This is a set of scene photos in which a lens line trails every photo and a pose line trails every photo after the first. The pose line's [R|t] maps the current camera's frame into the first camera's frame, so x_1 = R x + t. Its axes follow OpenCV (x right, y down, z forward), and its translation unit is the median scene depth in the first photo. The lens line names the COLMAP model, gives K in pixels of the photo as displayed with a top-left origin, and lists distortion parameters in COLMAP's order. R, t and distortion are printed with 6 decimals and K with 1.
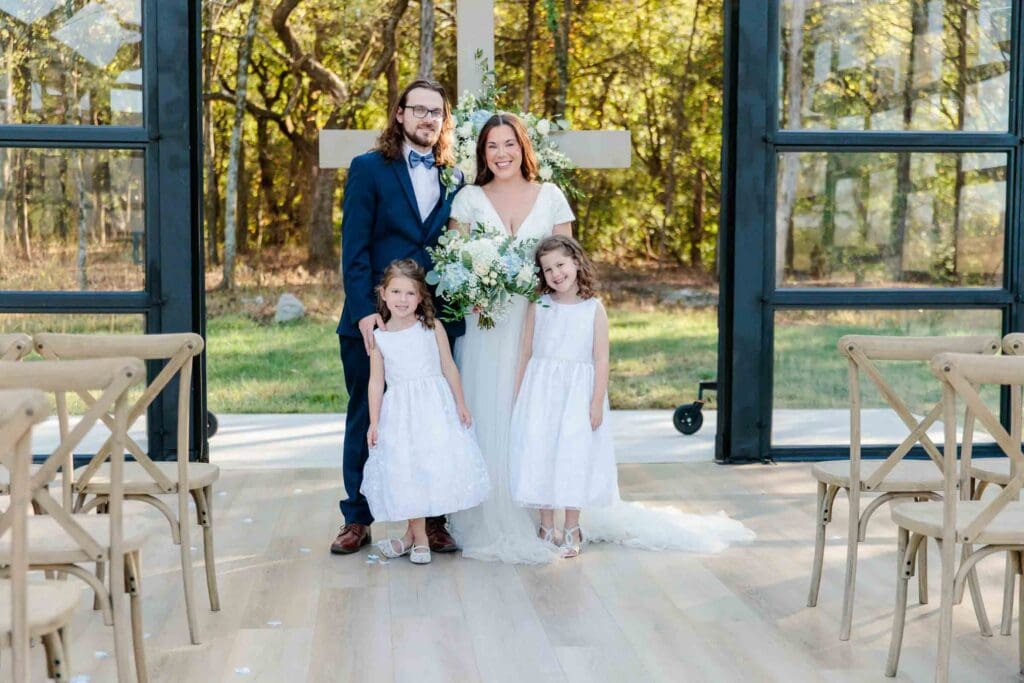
lens RADIAL K [[1489.4, 0, 512.0], [0, 1489.4, 341.5], [0, 0, 1]] dist [0.007495, -0.005018]
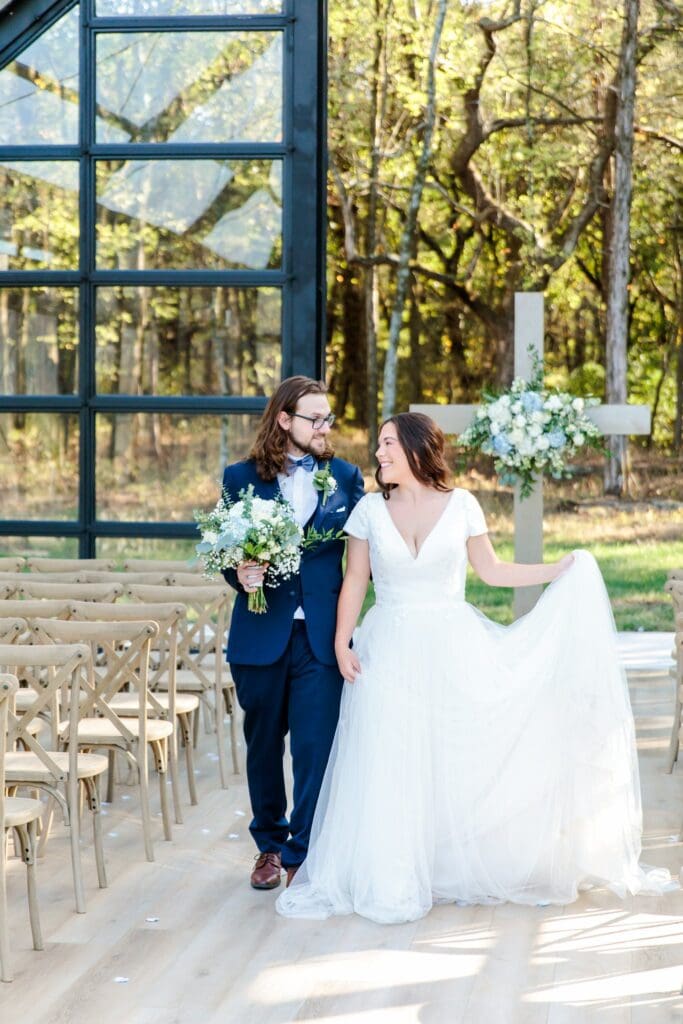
lens RADIAL K [[2220.6, 0, 341.5], [0, 2220.6, 512.0], [0, 0, 1]] dist [-0.044758, -0.471034]
pose [[0.975292, 0.014471, -0.220446, 0.245373], [-0.019052, 0.999644, -0.018670, -0.009393], [0.220097, 0.022408, 0.975221, -0.925263]]
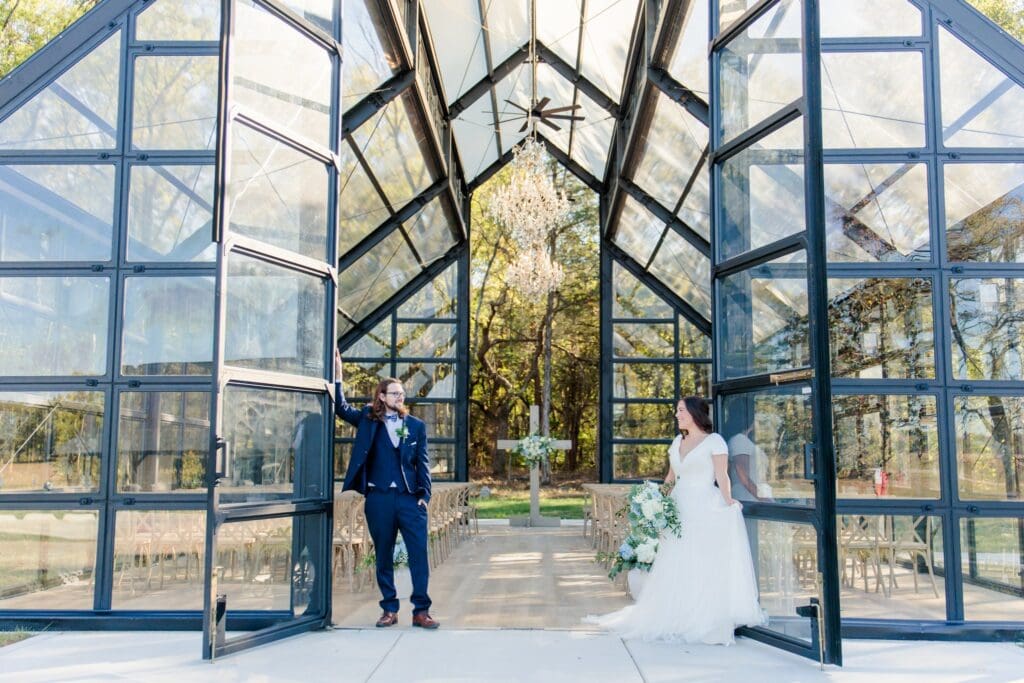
lens RADIAL K [[986.7, 0, 512.0], [0, 986.7, 341.5], [0, 0, 1]] dist [0.014894, -0.002796]
pose [[0.993308, -0.008626, -0.115175, 0.236067], [-0.012711, 0.982986, -0.183241, 0.094820], [0.114796, 0.183478, 0.976298, -1.777298]]
